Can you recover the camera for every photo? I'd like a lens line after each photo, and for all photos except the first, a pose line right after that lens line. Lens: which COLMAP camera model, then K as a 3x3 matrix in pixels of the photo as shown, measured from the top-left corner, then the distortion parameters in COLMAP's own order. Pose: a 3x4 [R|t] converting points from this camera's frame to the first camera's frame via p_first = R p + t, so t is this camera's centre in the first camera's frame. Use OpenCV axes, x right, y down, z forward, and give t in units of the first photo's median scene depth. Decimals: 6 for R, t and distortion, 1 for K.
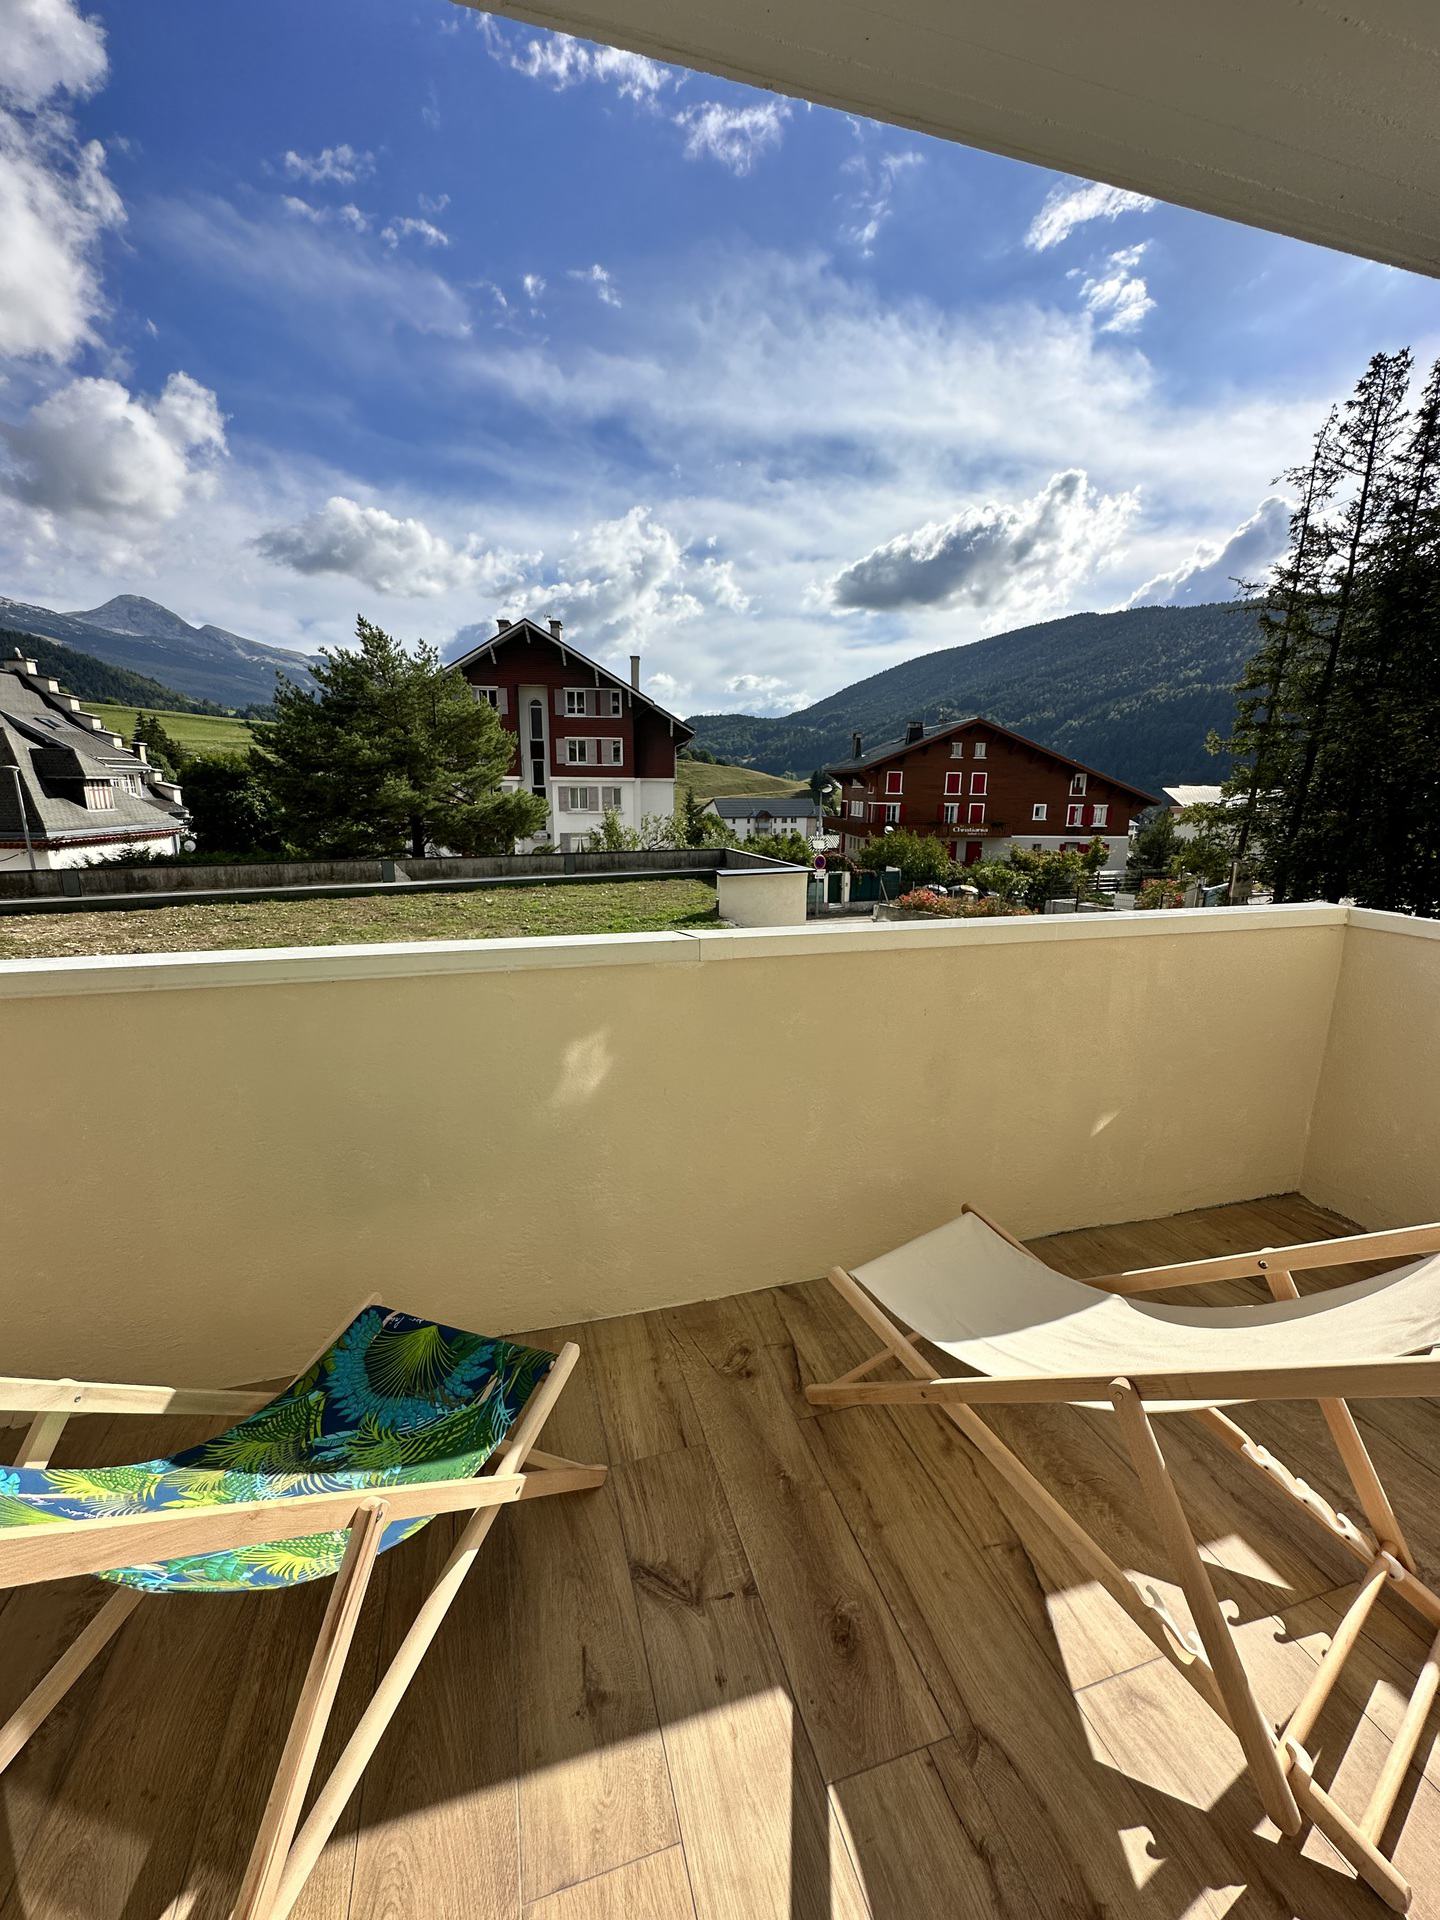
lens RADIAL K [[769.0, 0, 721.7], [0, 769.0, 957.6], [0, 0, 1]] dist [-0.003331, 0.000510]
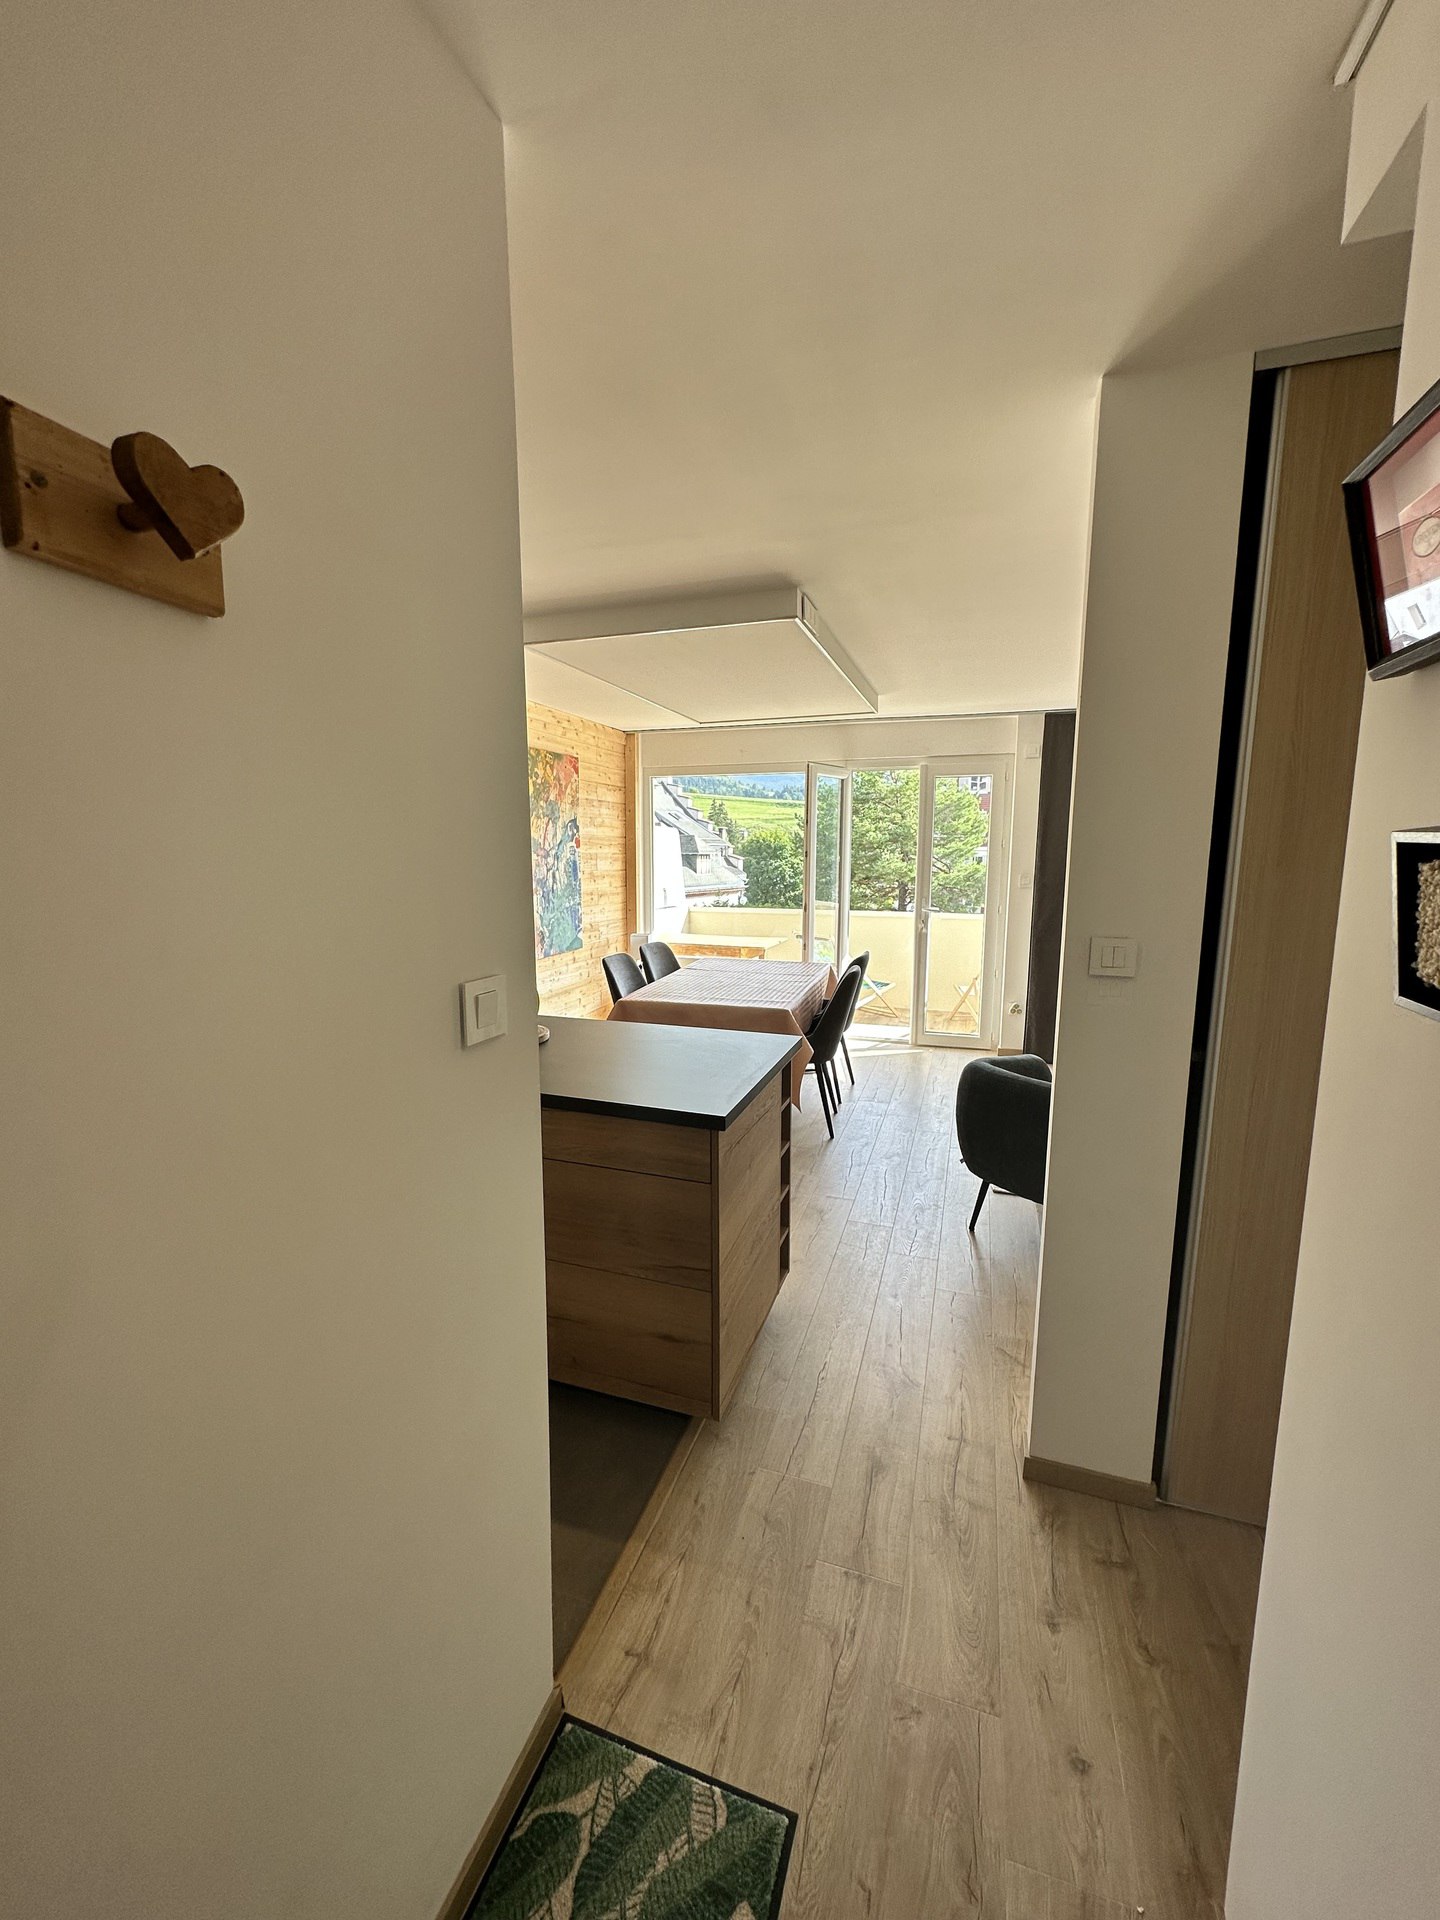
lens RADIAL K [[767.2, 0, 720.0], [0, 767.2, 960.0], [0, 0, 1]] dist [-0.003634, 0.000359]
pose [[0.817652, 0.075042, -0.570801, 0.071848], [-0.120831, 0.991754, -0.042703, 0.027968], [0.562889, 0.103886, 0.819978, -0.158545]]
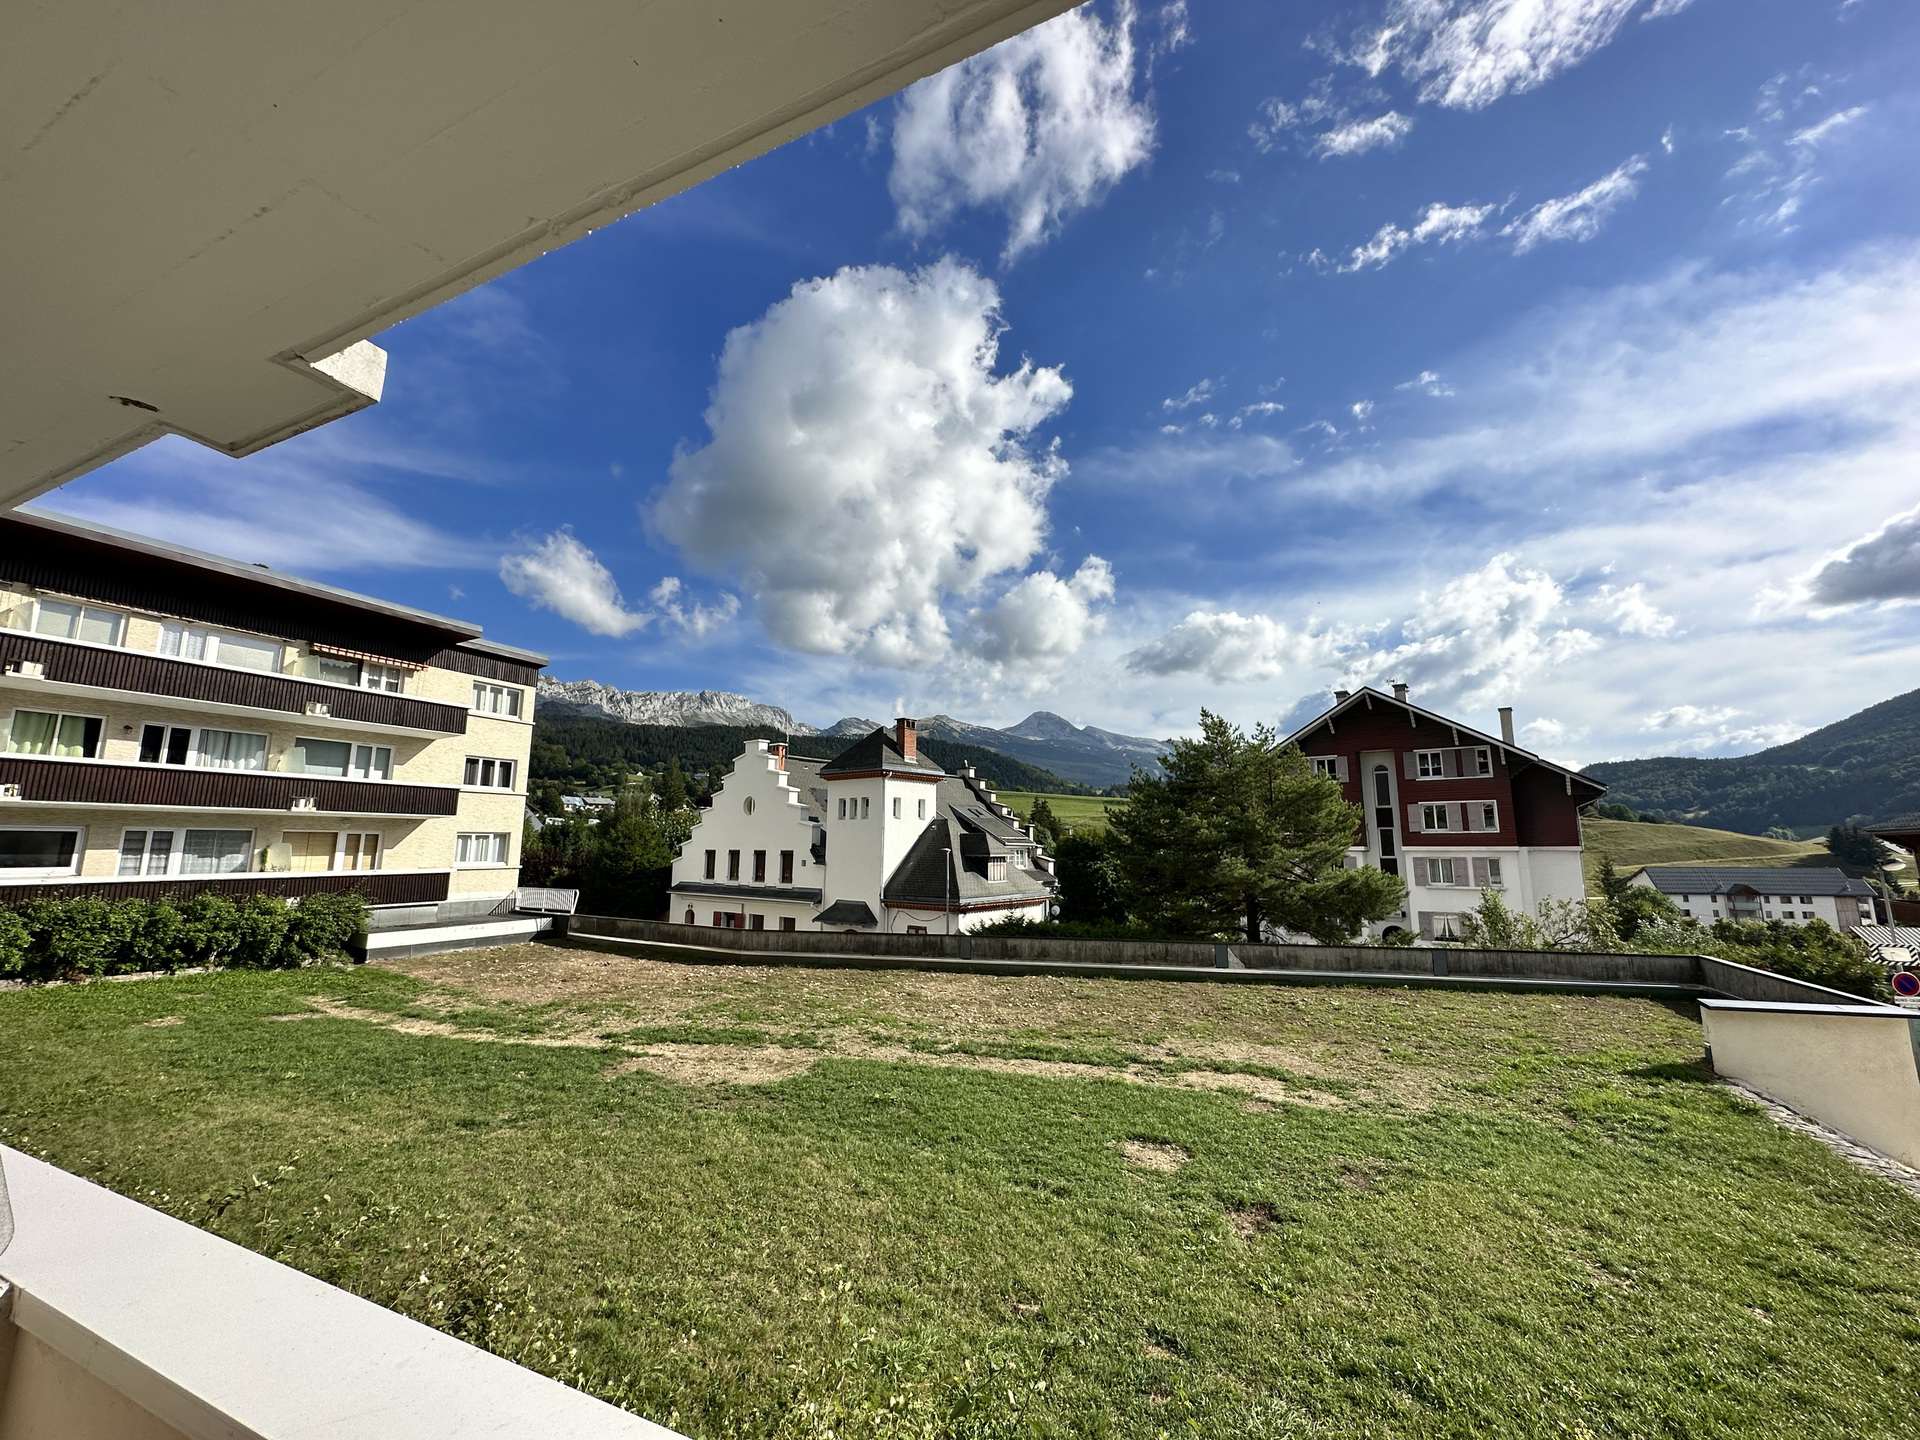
lens RADIAL K [[769.0, 0, 960.0], [0, 769.0, 720.0], [0, 0, 1]] dist [-0.003331, 0.000510]
pose [[0.746637, -0.118139, -0.654658, -0.011237], [-0.138895, 0.934730, -0.327091, -0.017963], [0.650570, 0.335147, 0.681495, 0.026450]]
